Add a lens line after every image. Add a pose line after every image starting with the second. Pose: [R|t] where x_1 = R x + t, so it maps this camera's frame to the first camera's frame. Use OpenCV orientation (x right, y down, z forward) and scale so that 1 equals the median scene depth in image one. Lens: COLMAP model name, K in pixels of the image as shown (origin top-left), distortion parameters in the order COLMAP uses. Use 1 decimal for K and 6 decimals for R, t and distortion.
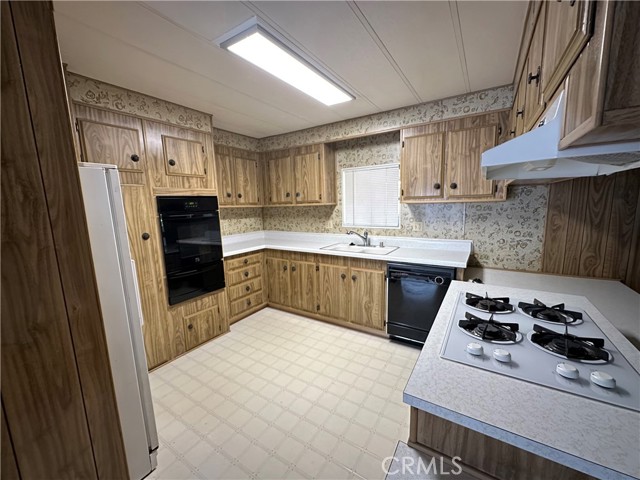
lens RADIAL K [[258.7, 0, 321.5], [0, 258.7, 240.3], [0, 0, 1]] dist [-0.002256, 0.000669]
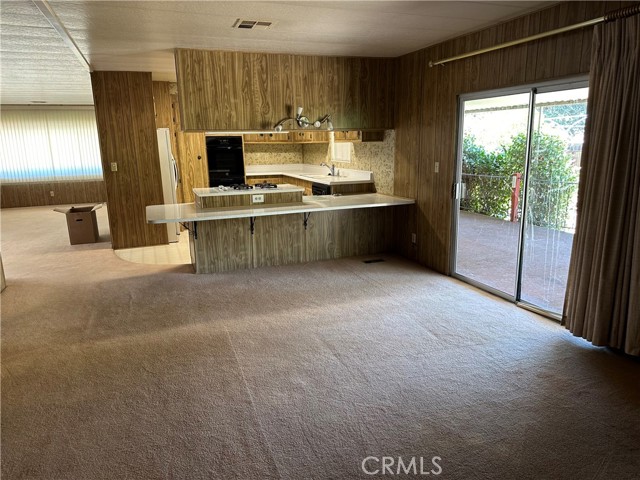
lens RADIAL K [[447.7, 0, 325.2], [0, 447.7, 243.6], [0, 0, 1]] dist [0.027488, -0.003643]
pose [[0.808484, 0.142530, -0.570998, 1.812437], [-0.090881, 0.988829, 0.118147, 0.120006], [0.581458, -0.043627, 0.812406, -1.056138]]
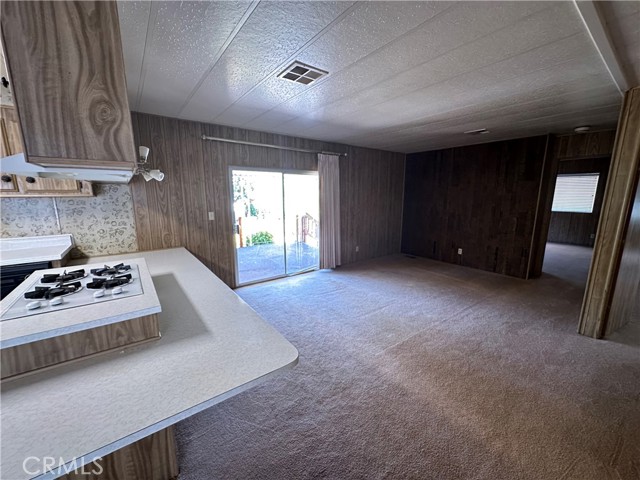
lens RADIAL K [[258.7, 0, 320.8], [0, 258.7, 239.6], [0, 0, 1]] dist [-0.002256, 0.000669]
pose [[0.351412, -0.139712, 0.925738, -0.028827], [0.125295, 0.986926, 0.101384, 0.045111], [-0.927799, 0.080362, 0.364323, -0.318352]]
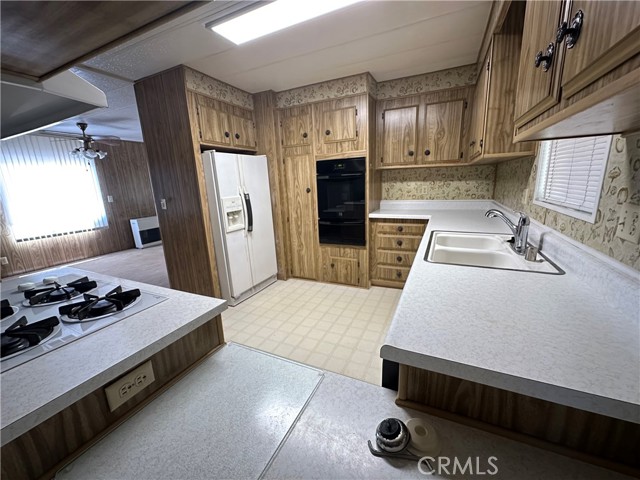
lens RADIAL K [[258.7, 0, 320.1], [0, 258.7, 240.3], [0, 0, 1]] dist [-0.002256, 0.000669]
pose [[0.129203, 0.242349, -0.961548, 0.682146], [-0.103957, 0.967642, 0.229916, -0.072731], [0.986154, 0.070254, 0.150216, 0.739592]]
